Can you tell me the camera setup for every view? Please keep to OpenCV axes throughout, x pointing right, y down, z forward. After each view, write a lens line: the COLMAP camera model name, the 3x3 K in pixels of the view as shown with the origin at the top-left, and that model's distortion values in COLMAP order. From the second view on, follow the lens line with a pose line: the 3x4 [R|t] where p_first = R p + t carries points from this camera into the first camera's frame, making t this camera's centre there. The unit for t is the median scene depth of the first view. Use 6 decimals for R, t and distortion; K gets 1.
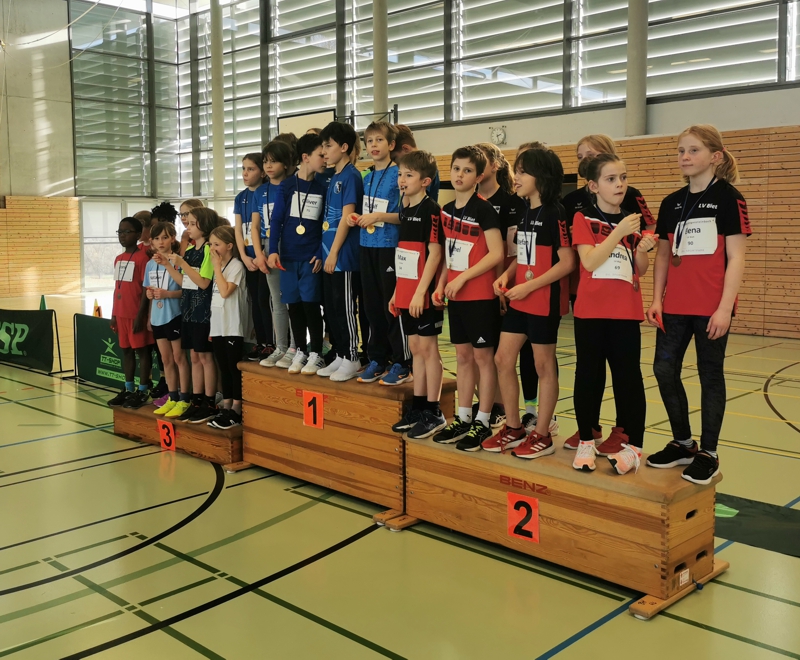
lens RADIAL K [[874.4, 0, 342.8], [0, 874.4, 278.9], [0, 0, 1]] dist [0.024377, 0.043240]
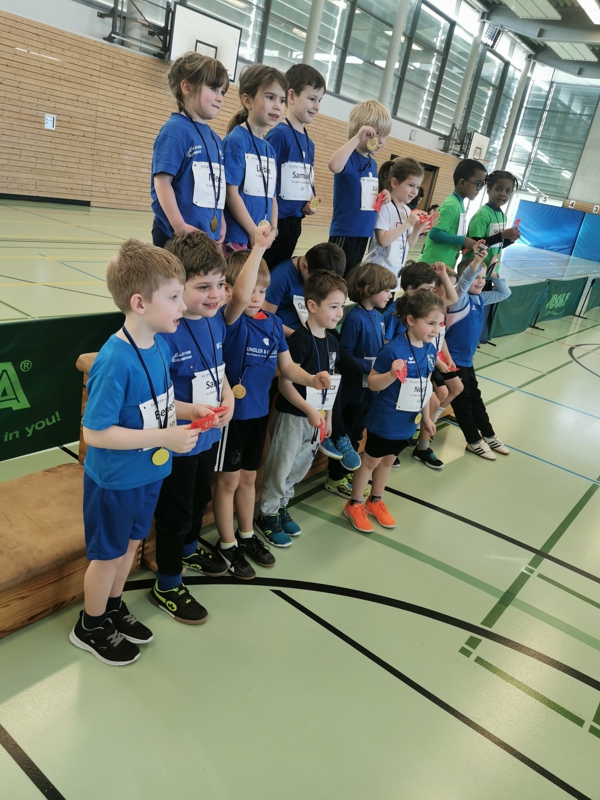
lens RADIAL K [[621.5, 0, 297.8], [0, 621.5, 388.4], [0, 0, 1]] dist [0.081373, -0.111088]
pose [[-0.143576, -0.353556, 0.924329, -0.185436], [-0.123222, 0.933124, 0.337780, -0.018602], [-0.981938, -0.065401, -0.177540, 0.375427]]
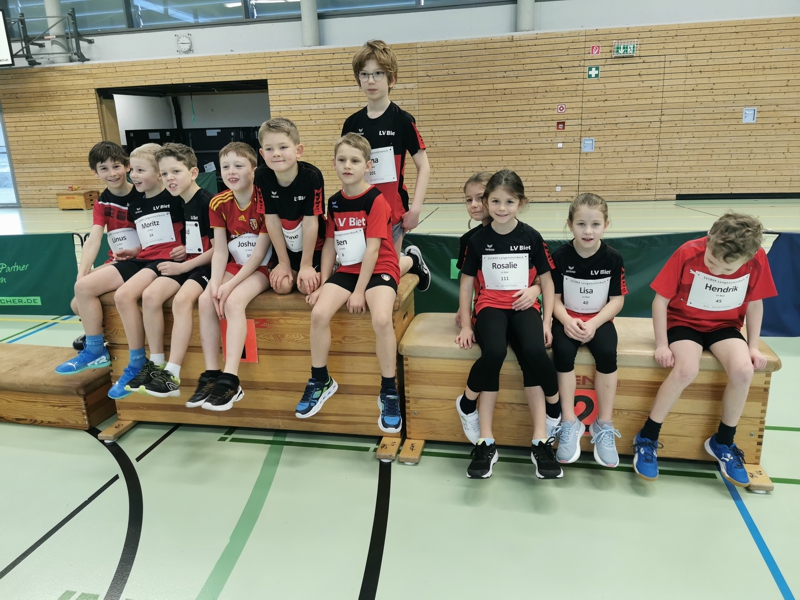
lens RADIAL K [[616.4, 0, 400.0], [0, 616.4, 300.0], [0, 0, 1]] dist [0.074303, -0.100368]
pose [[0.831385, -0.171703, 0.528505, -0.073139], [0.065811, 0.974796, 0.213169, 0.002138], [-0.551787, -0.142444, 0.821731, 0.163402]]
